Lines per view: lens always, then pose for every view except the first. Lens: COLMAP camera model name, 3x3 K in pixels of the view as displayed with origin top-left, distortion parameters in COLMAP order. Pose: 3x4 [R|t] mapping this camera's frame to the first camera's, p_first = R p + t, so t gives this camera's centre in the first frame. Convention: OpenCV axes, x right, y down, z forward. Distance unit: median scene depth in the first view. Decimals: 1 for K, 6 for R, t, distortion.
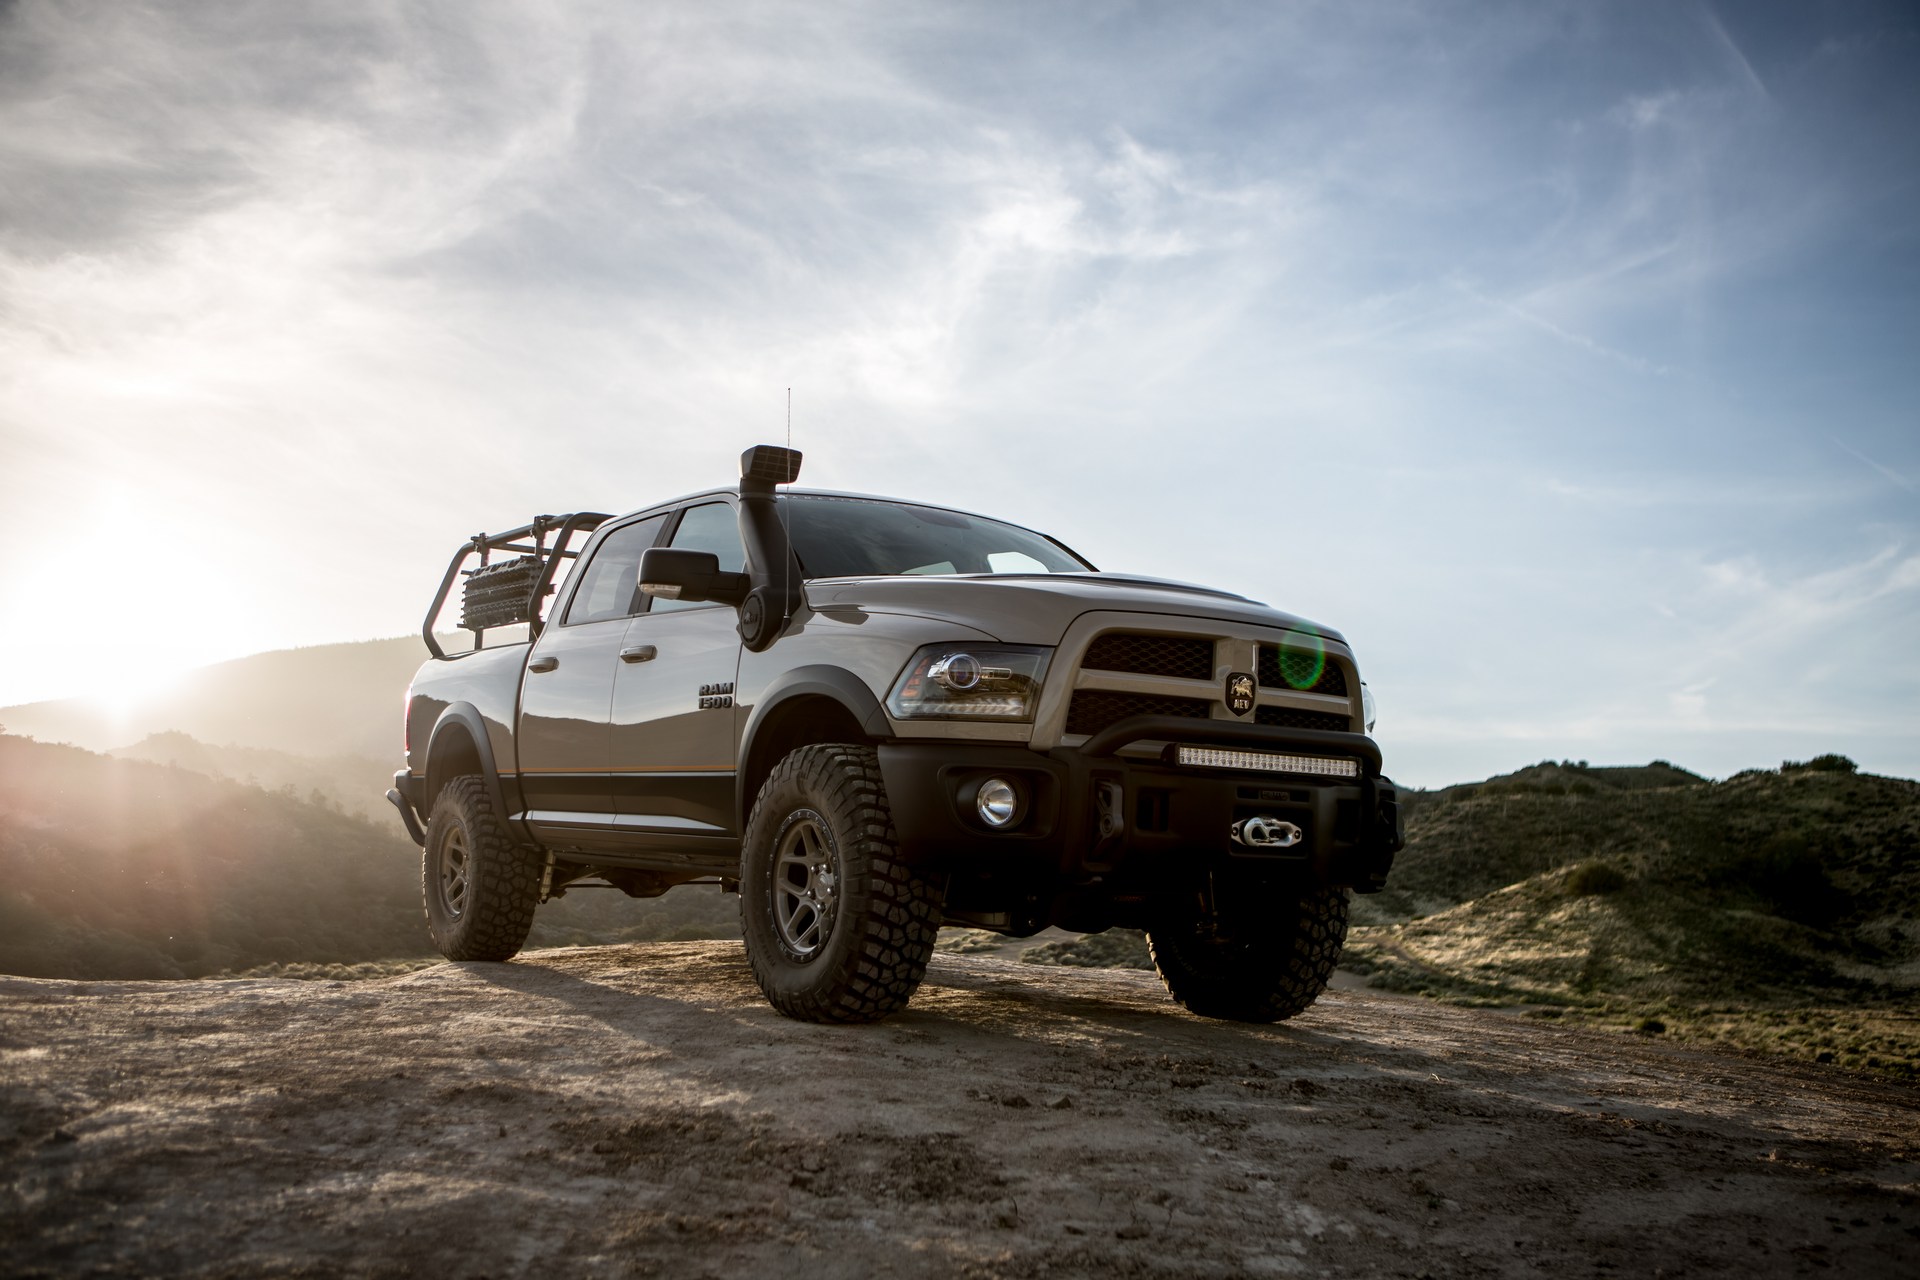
lens RADIAL K [[1876.1, 0, 954.5], [0, 1876.1, 658.4], [0, 0, 1]] dist [-0.031594, 0.000000]
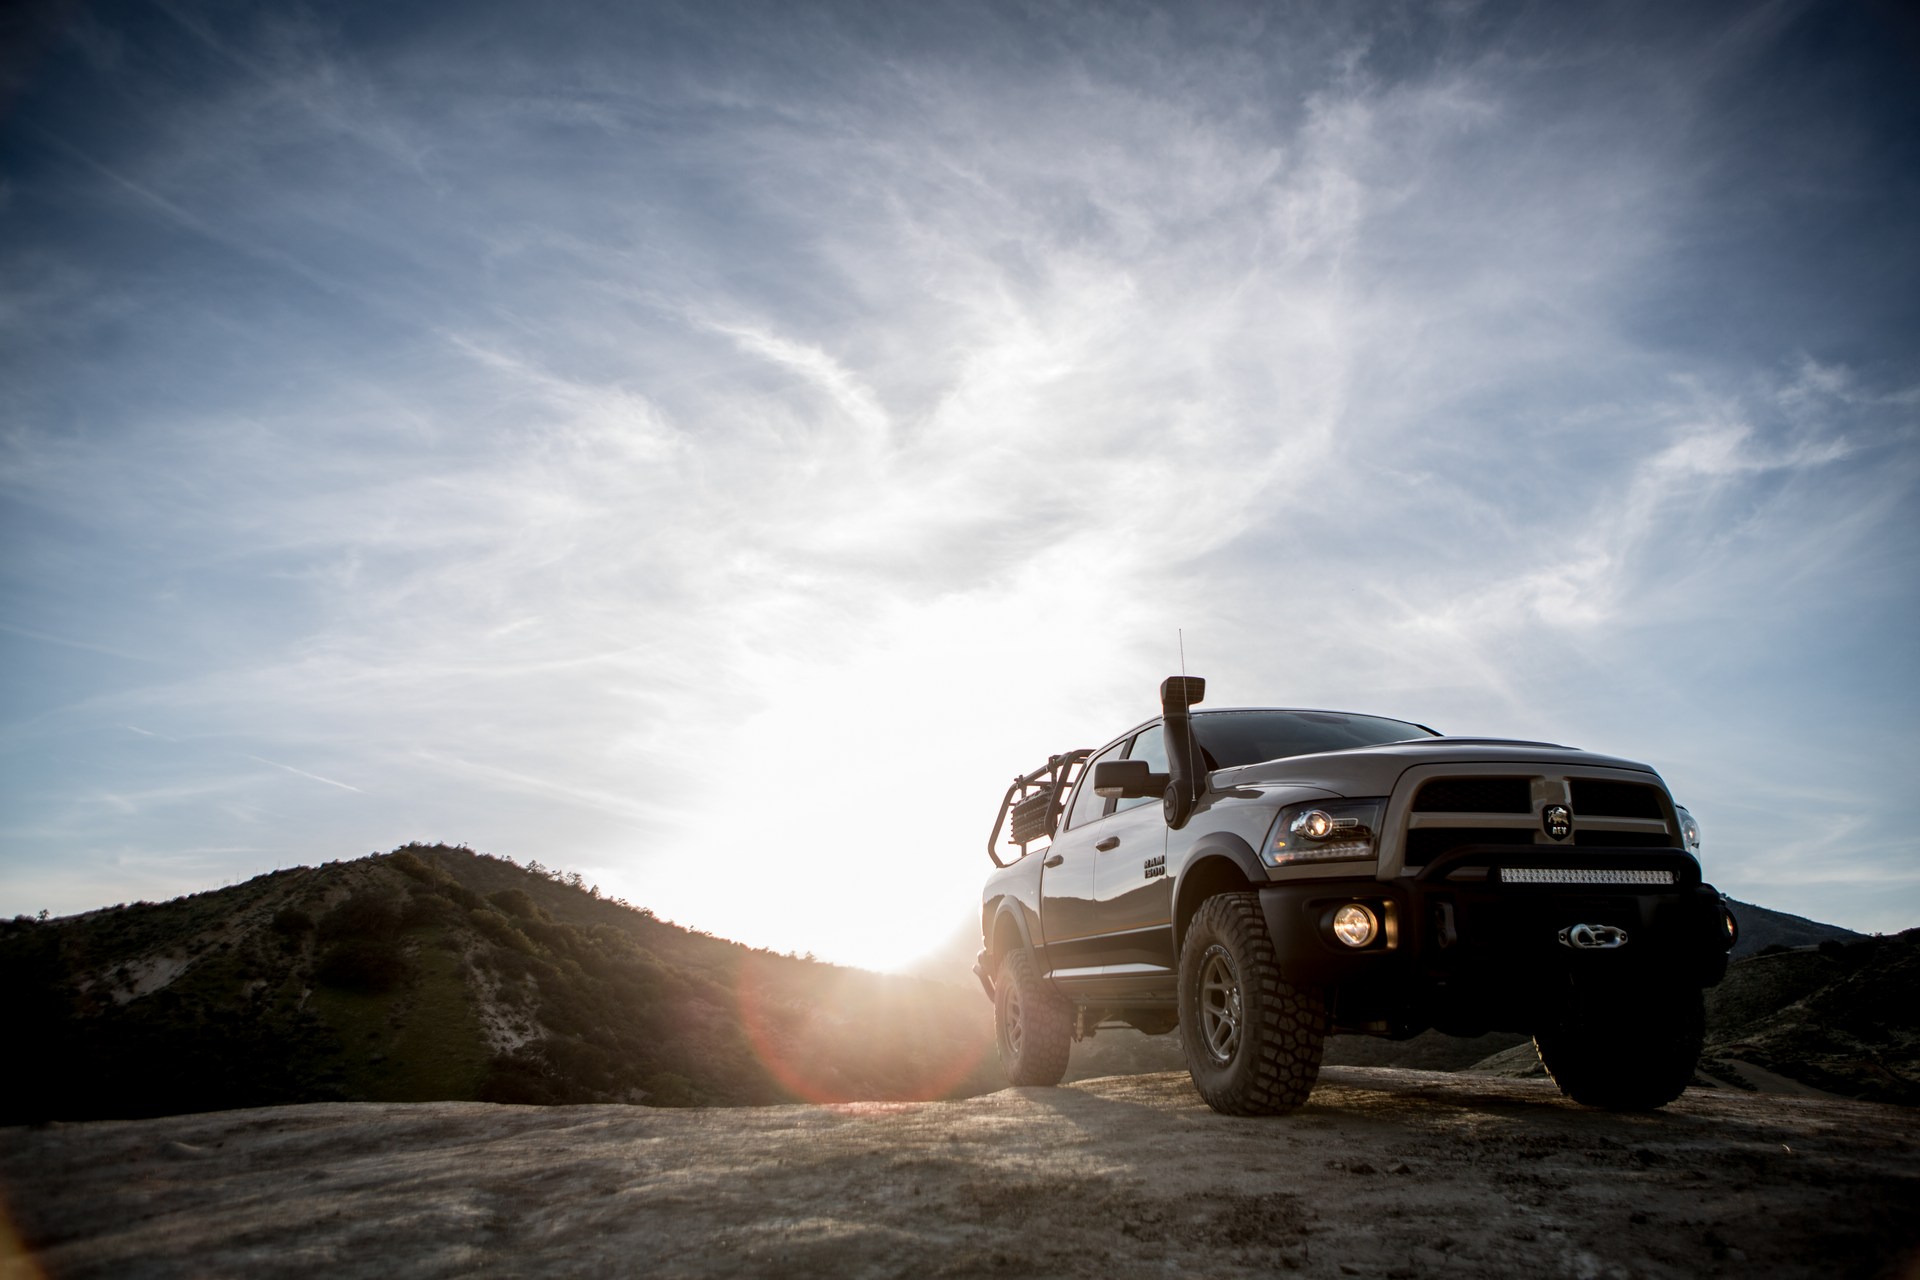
lens RADIAL K [[1333.4, 0, 984.7], [0, 1333.4, 655.6], [0, 0, 1]] dist [-0.093533, 0.071073]
pose [[0.937575, -0.130328, -0.322439, 0.084421], [0.074353, 0.980809, -0.180236, 0.034884], [0.339741, 0.145011, 0.929273, 0.071735]]
